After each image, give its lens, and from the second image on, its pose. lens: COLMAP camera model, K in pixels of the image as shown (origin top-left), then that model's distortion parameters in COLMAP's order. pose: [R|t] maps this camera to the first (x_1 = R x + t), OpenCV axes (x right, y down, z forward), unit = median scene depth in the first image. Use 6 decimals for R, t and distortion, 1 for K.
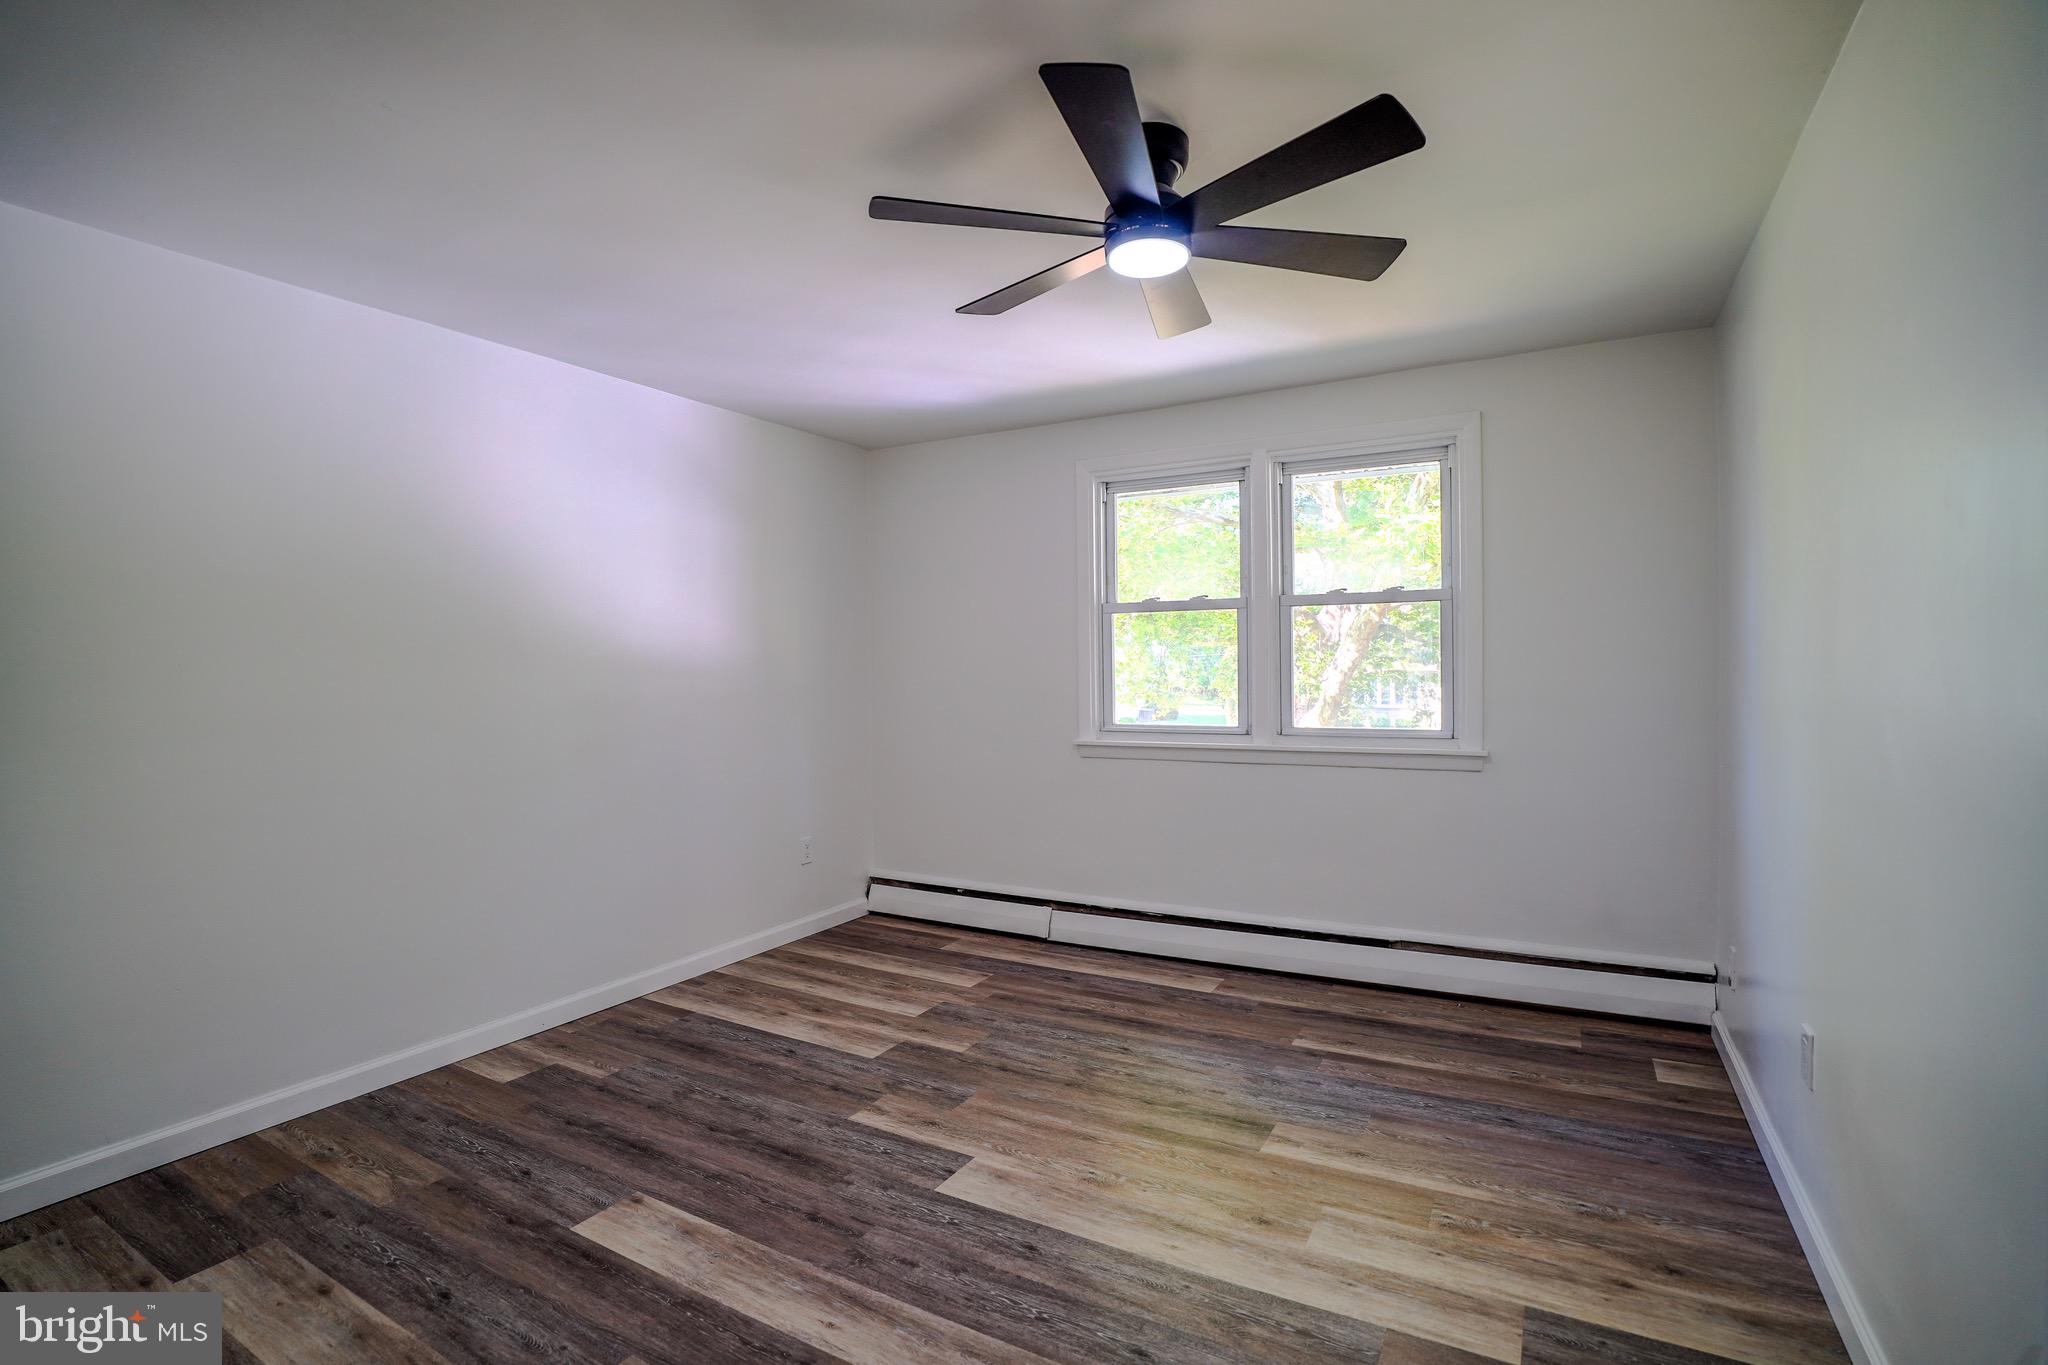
lens RADIAL K [[949.8, 0, 1016.4], [0, 949.8, 679.2], [0, 0, 1]] dist [-0.084134, 0.027797]
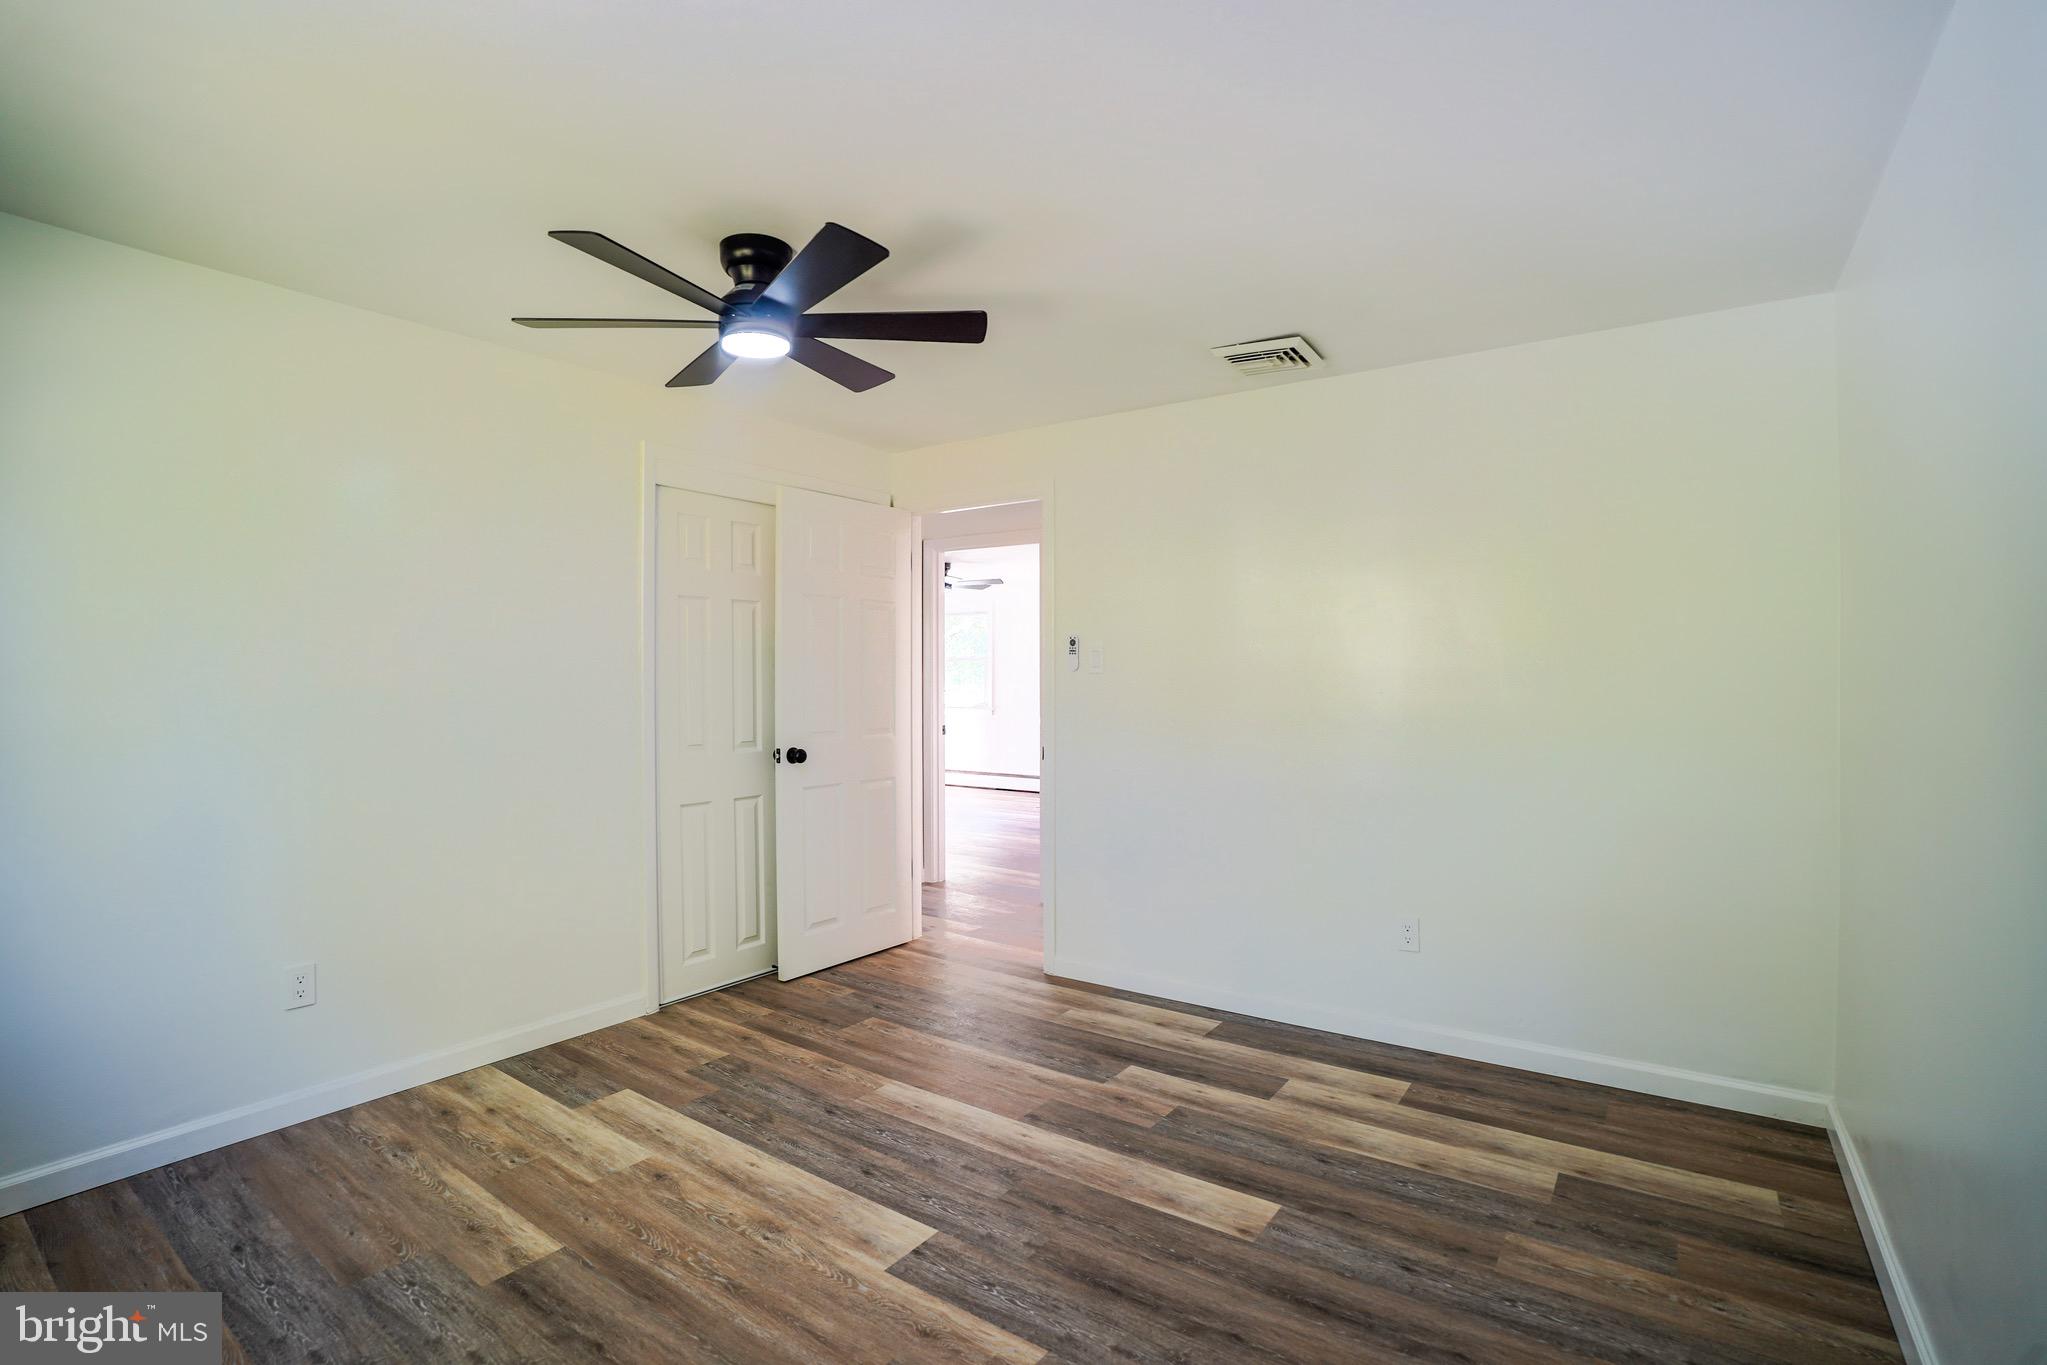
lens RADIAL K [[949.3, 0, 1015.9], [0, 949.3, 679.2], [0, 0, 1]] dist [-0.084134, 0.027797]
pose [[-0.995536, 0.013339, 0.093437, -0.278827], [0.014009, 0.999881, 0.006515, -0.026810], [-0.093339, 0.007795, -0.995604, 2.037766]]
